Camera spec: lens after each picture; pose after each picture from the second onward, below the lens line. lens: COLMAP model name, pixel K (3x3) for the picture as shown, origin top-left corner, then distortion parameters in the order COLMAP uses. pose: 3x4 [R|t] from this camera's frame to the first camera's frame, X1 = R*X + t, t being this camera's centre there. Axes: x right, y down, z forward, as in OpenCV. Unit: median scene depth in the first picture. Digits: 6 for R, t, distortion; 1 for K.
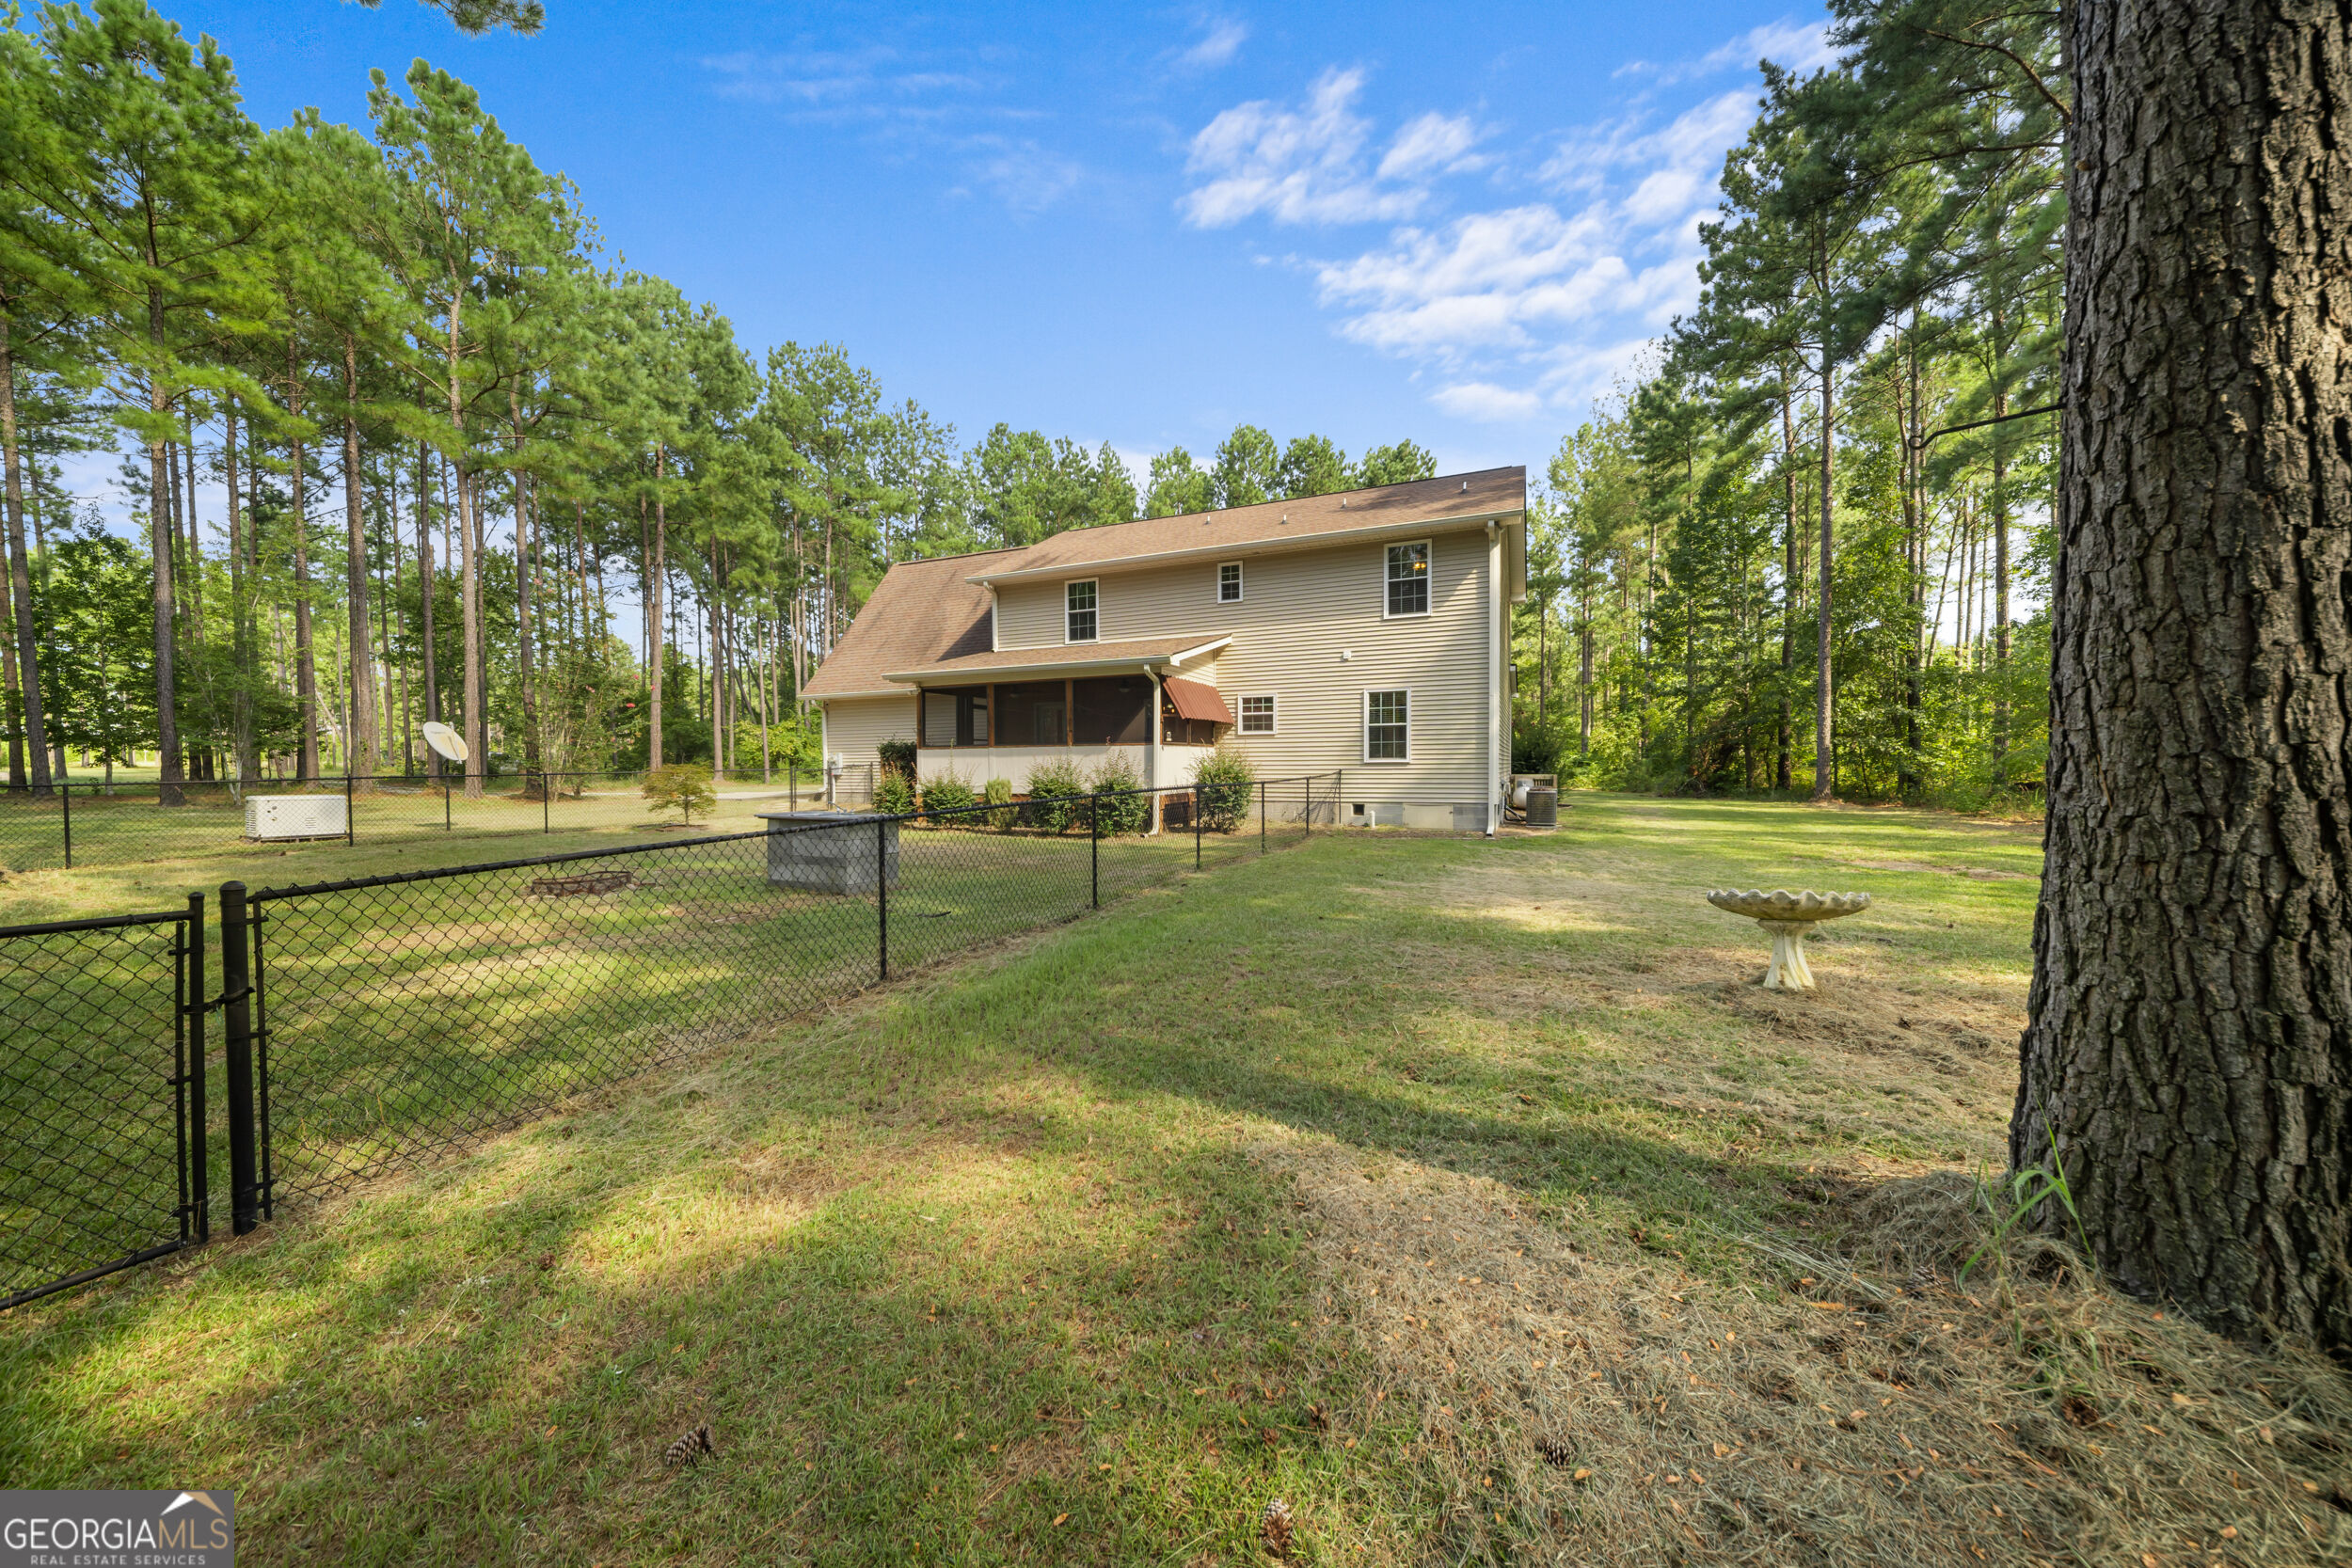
lens RADIAL K [[814.3, 0, 1164.1], [0, 814.3, 788.6], [0, 0, 1]] dist [0.004464, -0.005138]
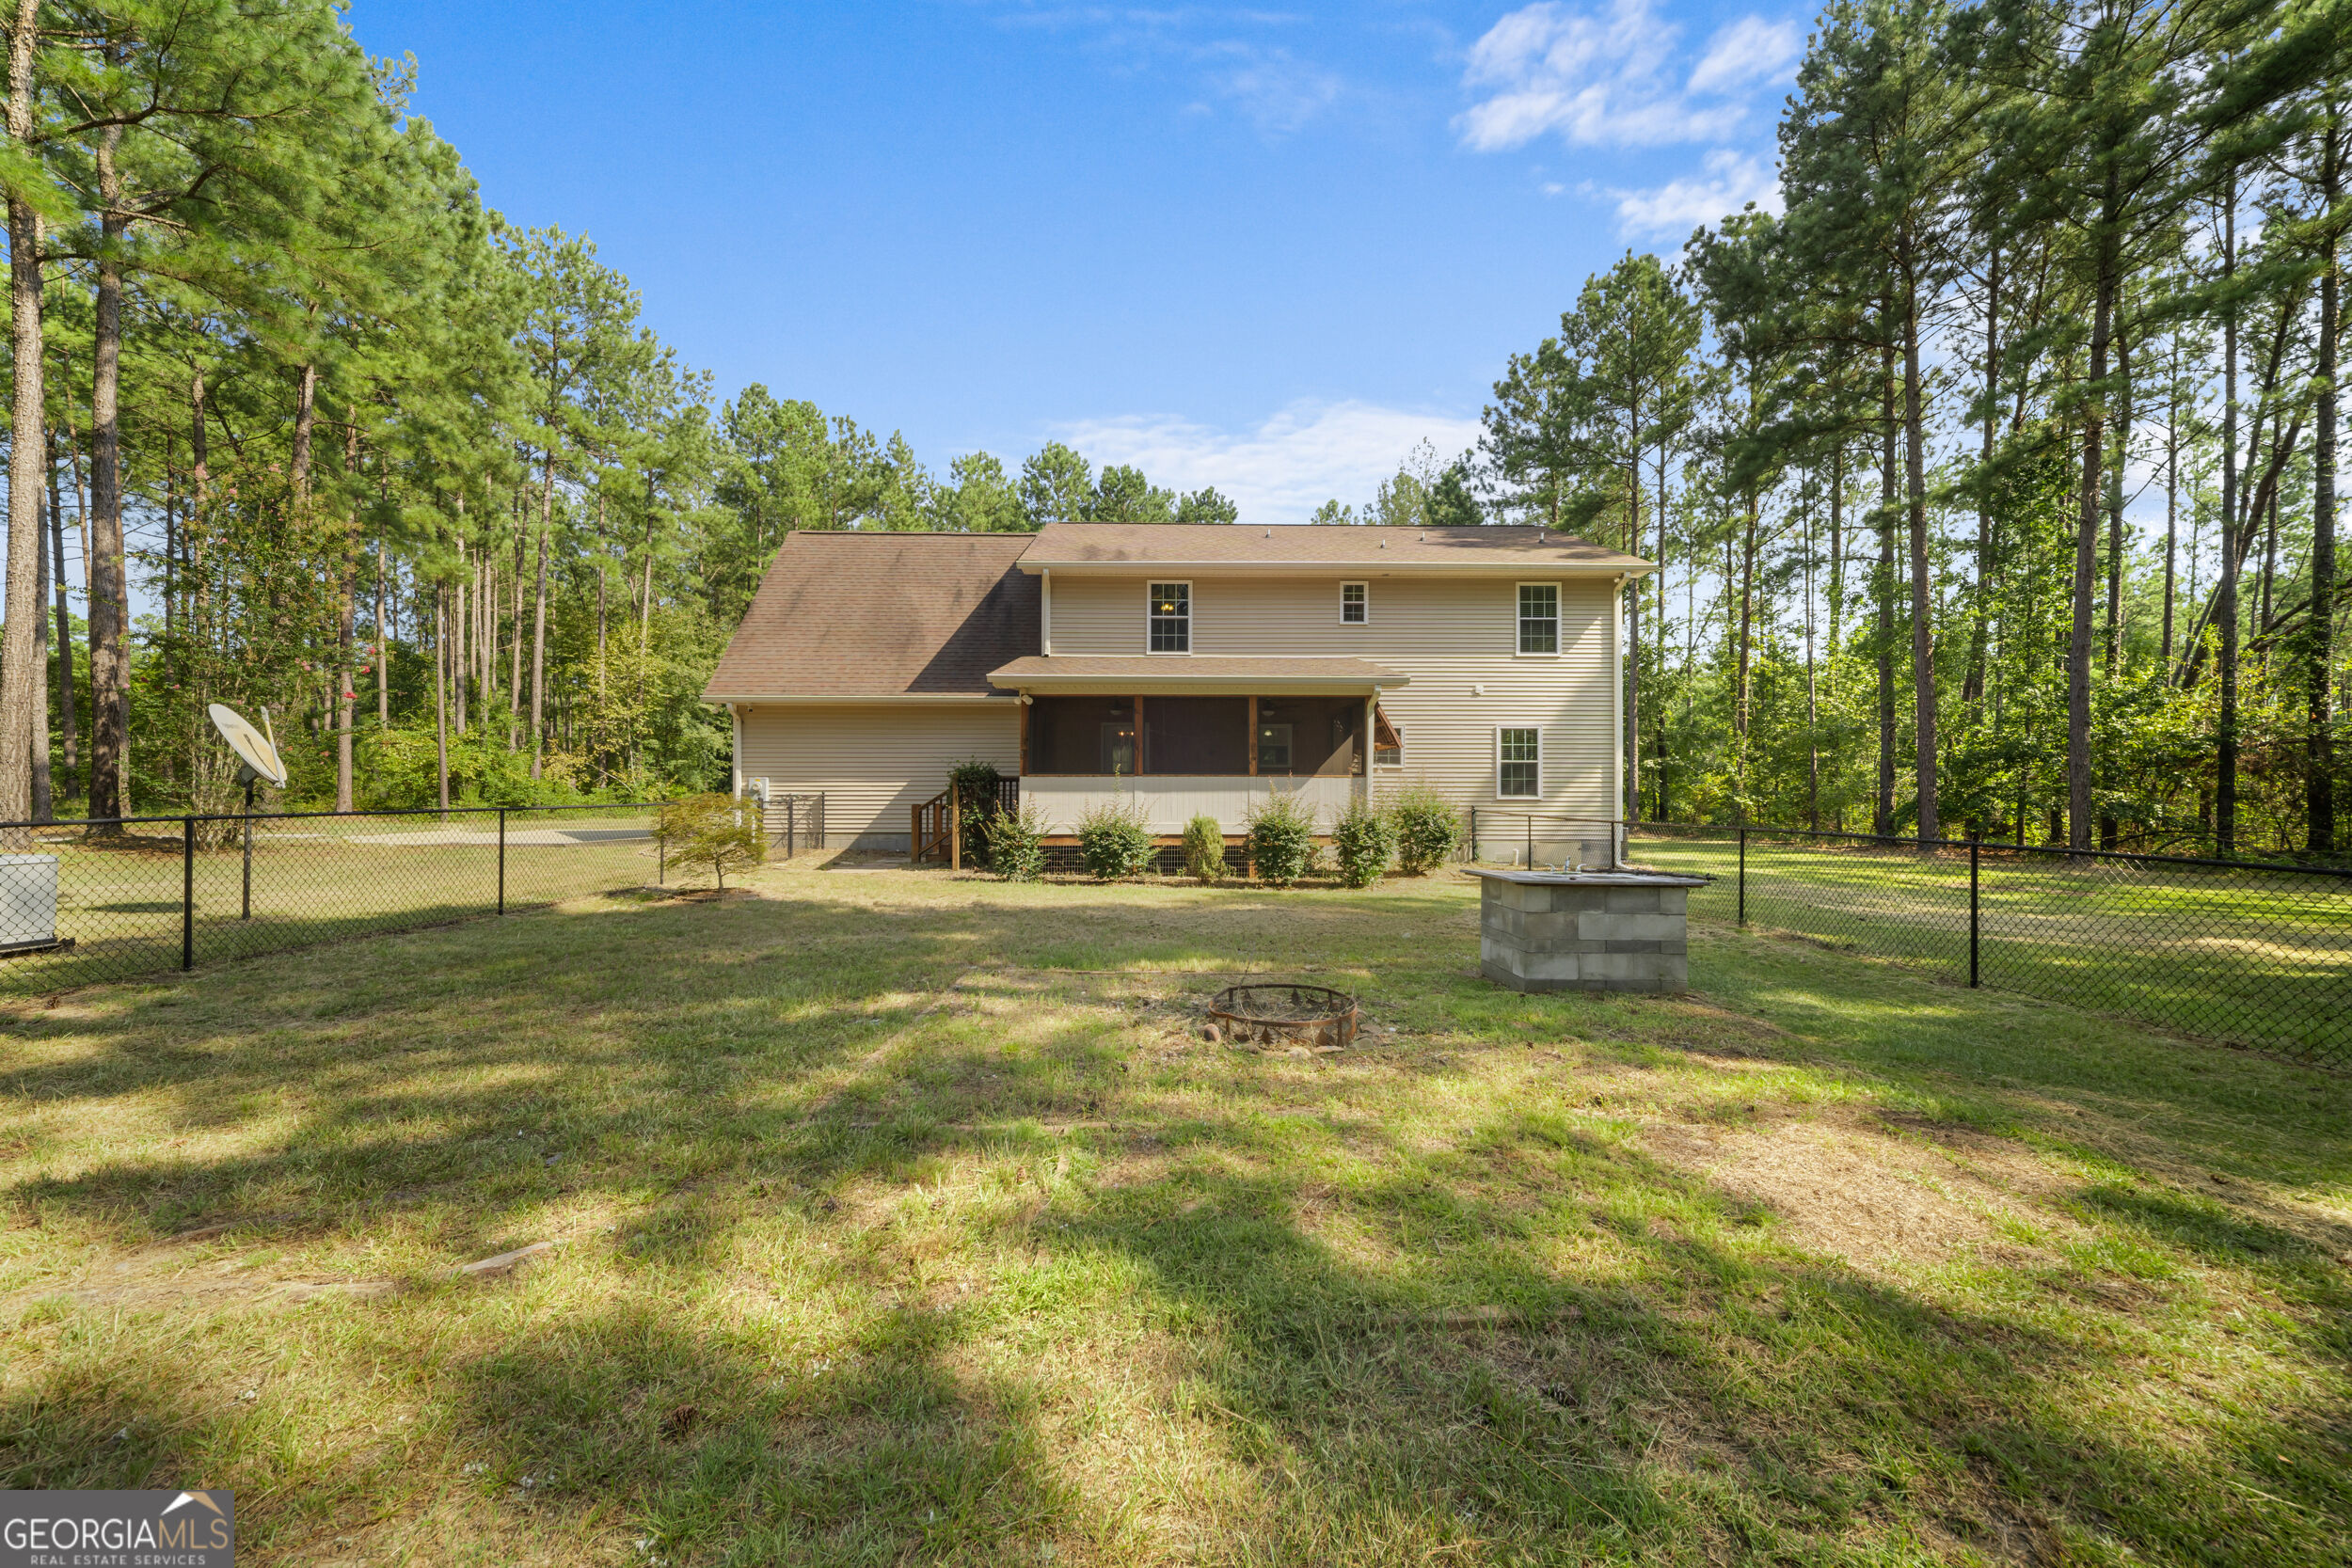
lens RADIAL K [[814.3, 0, 1164.1], [0, 814.3, 788.6], [0, 0, 1]] dist [0.004464, -0.005138]
pose [[0.908195, 0.013793, 0.418320, -0.389812], [0.002770, 0.999237, -0.038962, -0.005786], [-0.418538, 0.036543, 0.907464, 0.202409]]
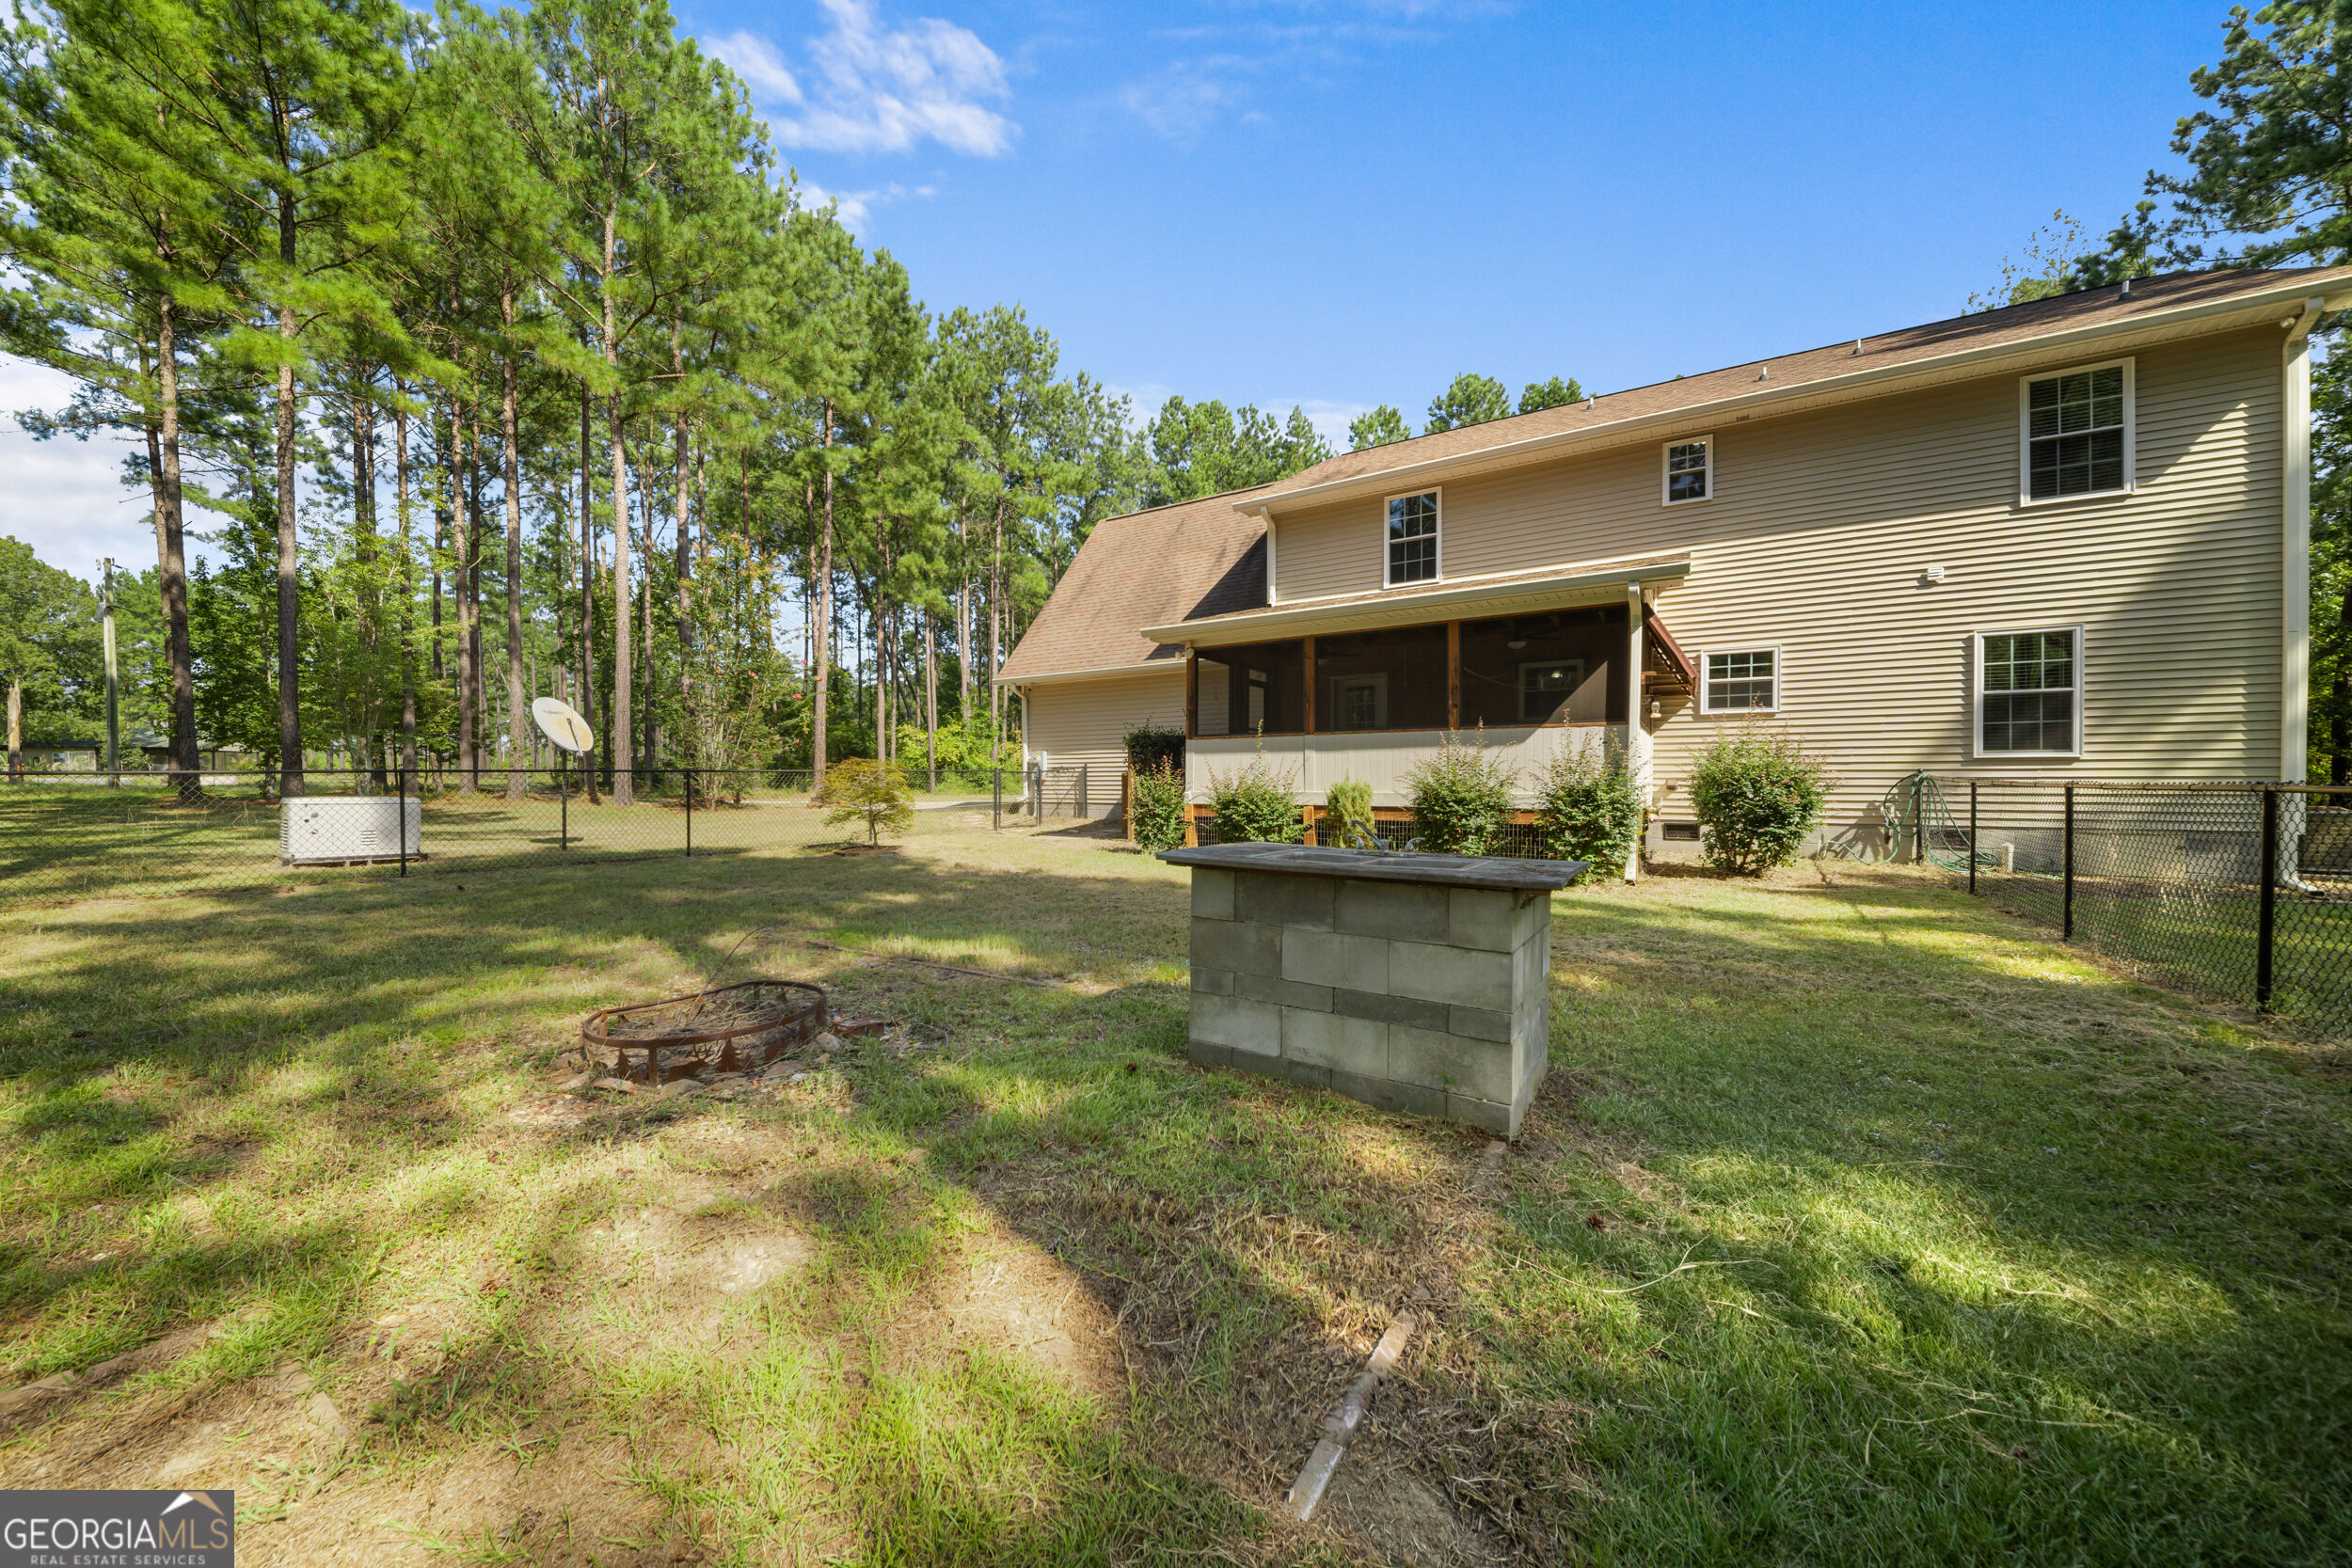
lens RADIAL K [[818.7, 0, 1164.4], [0, 818.7, 794.4], [0, 0, 1]] dist [0.006695, -0.005198]
pose [[0.988649, 0.007819, -0.150043, -0.171055], [-0.009491, 0.999901, -0.010427, 0.003905], [0.149946, 0.011732, 0.988625, 0.249974]]
